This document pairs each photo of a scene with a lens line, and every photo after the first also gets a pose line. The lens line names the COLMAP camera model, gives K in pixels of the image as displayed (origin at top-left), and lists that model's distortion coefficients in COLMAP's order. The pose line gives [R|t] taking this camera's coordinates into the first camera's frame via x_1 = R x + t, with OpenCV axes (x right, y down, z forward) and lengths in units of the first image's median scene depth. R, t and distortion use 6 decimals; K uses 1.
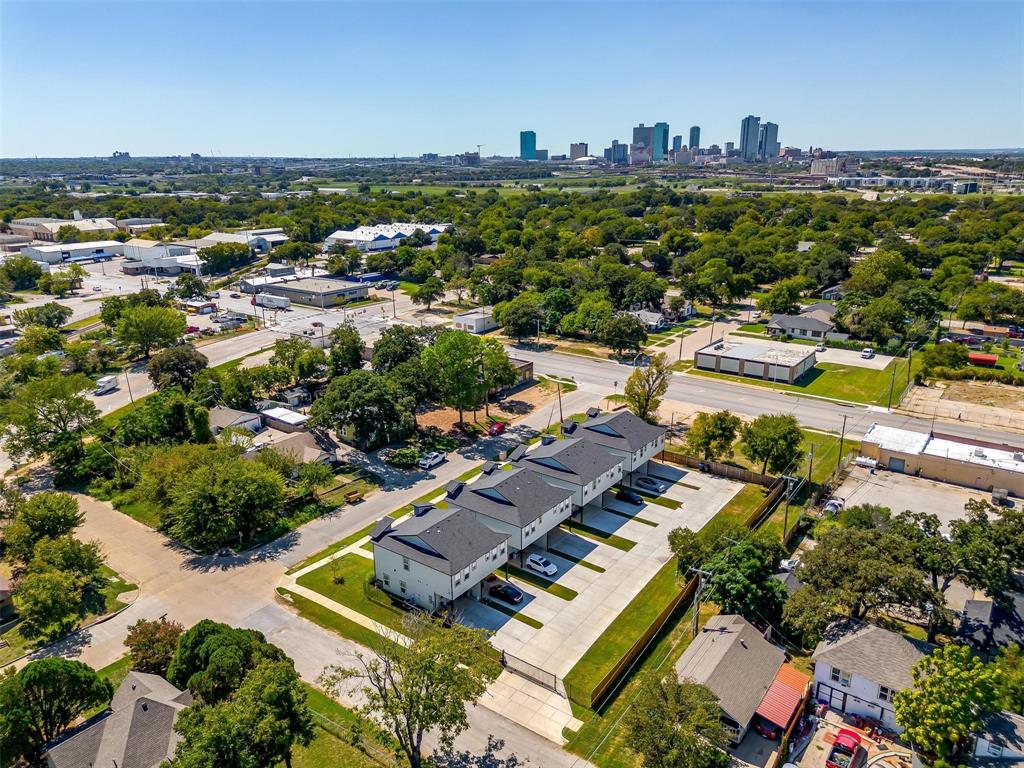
lens RADIAL K [[726.9, 0, 517.0], [0, 726.9, 384.2], [0, 0, 1]] dist [0.079035, -0.098697]
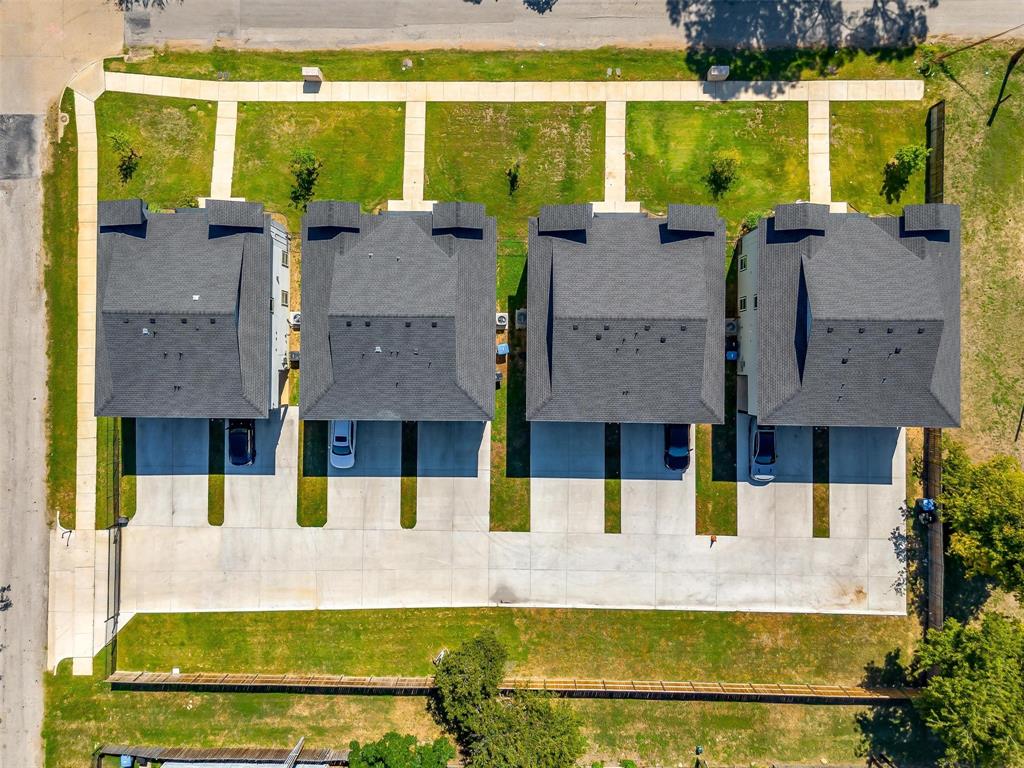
lens RADIAL K [[716.6, 0, 512.0], [0, 716.6, 384.0], [0, 0, 1]] dist [0.028424, -0.000870]
pose [[0.584836, 0.811081, -0.010725, 0.050482], [-0.231619, 0.179652, 0.956074, -0.196387], [0.777380, -0.556662, 0.292929, 0.594066]]
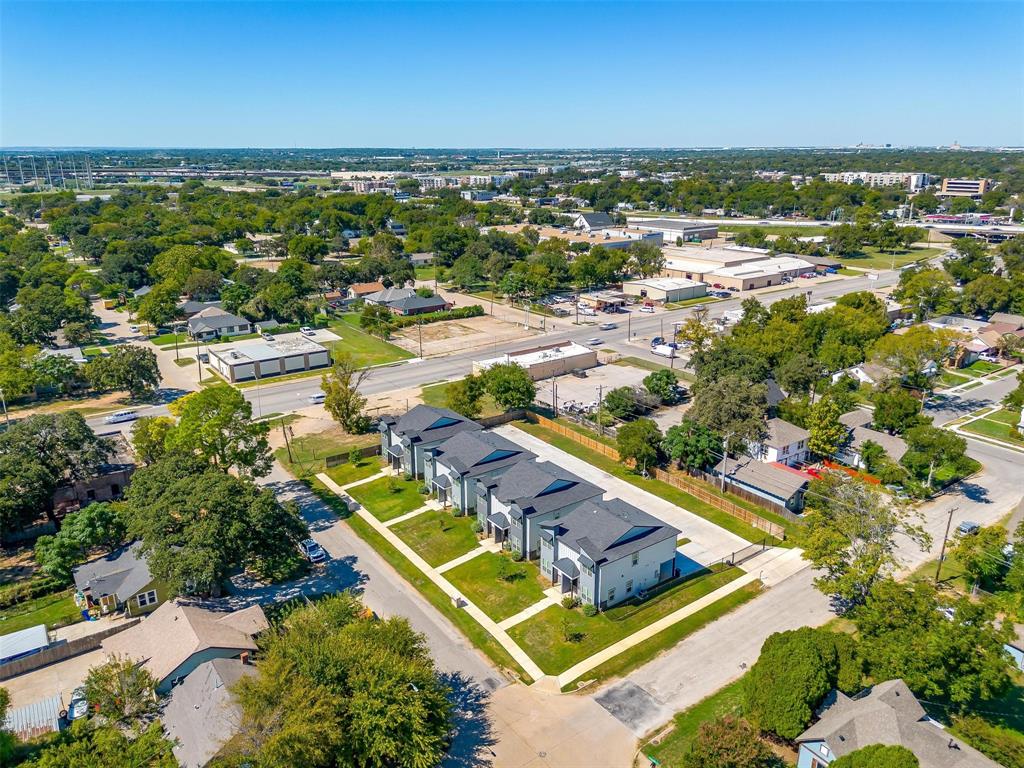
lens RADIAL K [[726.9, 0, 517.0], [0, 726.9, 384.2], [0, 0, 1]] dist [0.079035, -0.098697]
pose [[0.297708, -0.280593, 0.912490, -0.591035], [0.279486, 0.939568, 0.197735, -0.124223], [-0.912829, 0.196161, 0.358139, 0.424498]]
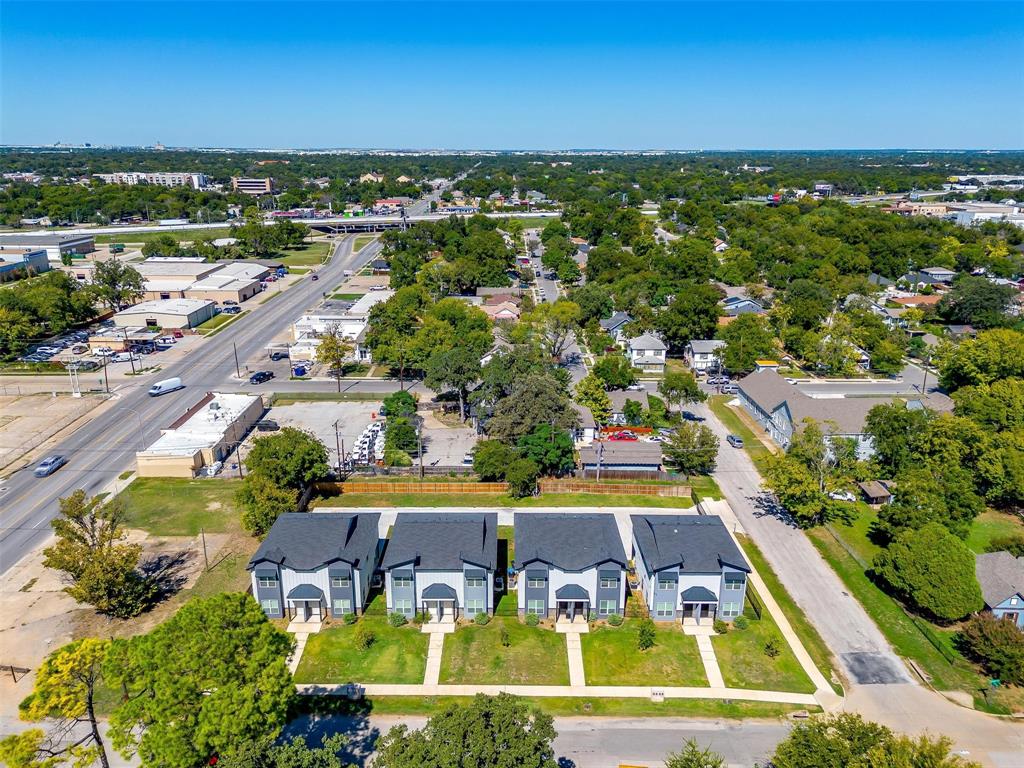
lens RADIAL K [[726.9, 0, 517.0], [0, 726.9, 384.2], [0, 0, 1]] dist [0.079035, -0.098697]
pose [[-0.597290, -0.235148, 0.766779, -0.393012], [0.237092, 0.861555, 0.448899, -0.271189], [-0.766180, 0.449920, -0.458847, 0.900951]]
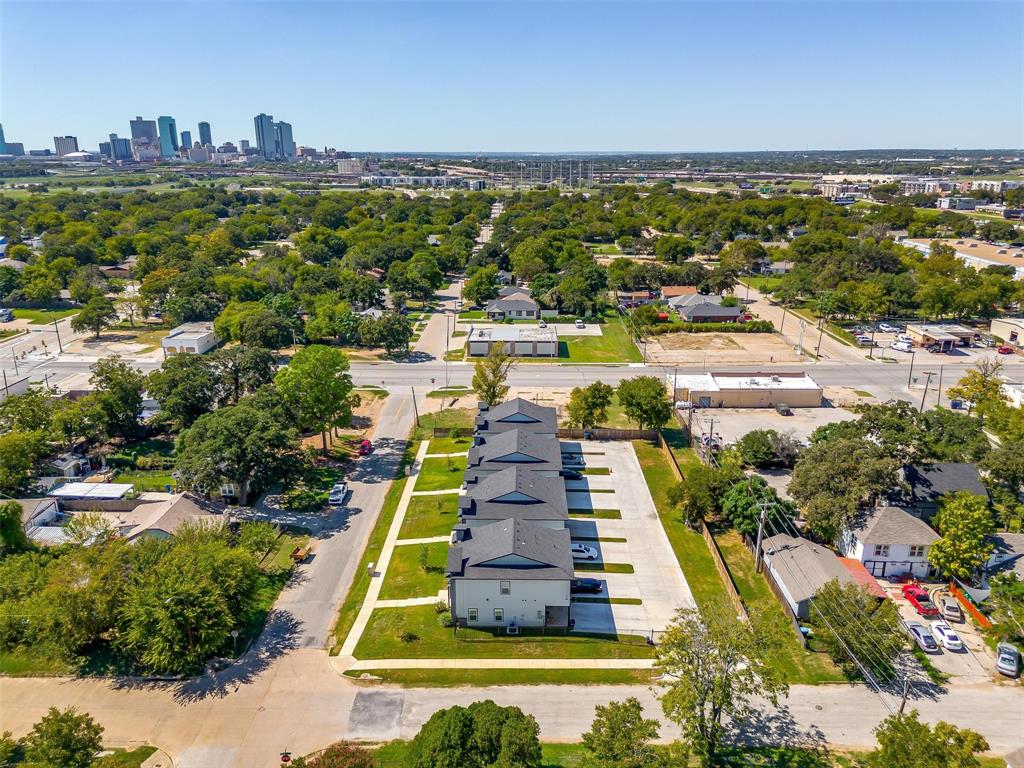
lens RADIAL K [[726.9, 0, 517.0], [0, 726.9, 384.2], [0, 0, 1]] dist [0.079035, -0.098697]
pose [[0.813423, -0.165755, 0.557555, -0.348905], [0.165031, 0.984915, 0.052039, -0.030589], [-0.557770, 0.049684, 0.828507, 0.121062]]
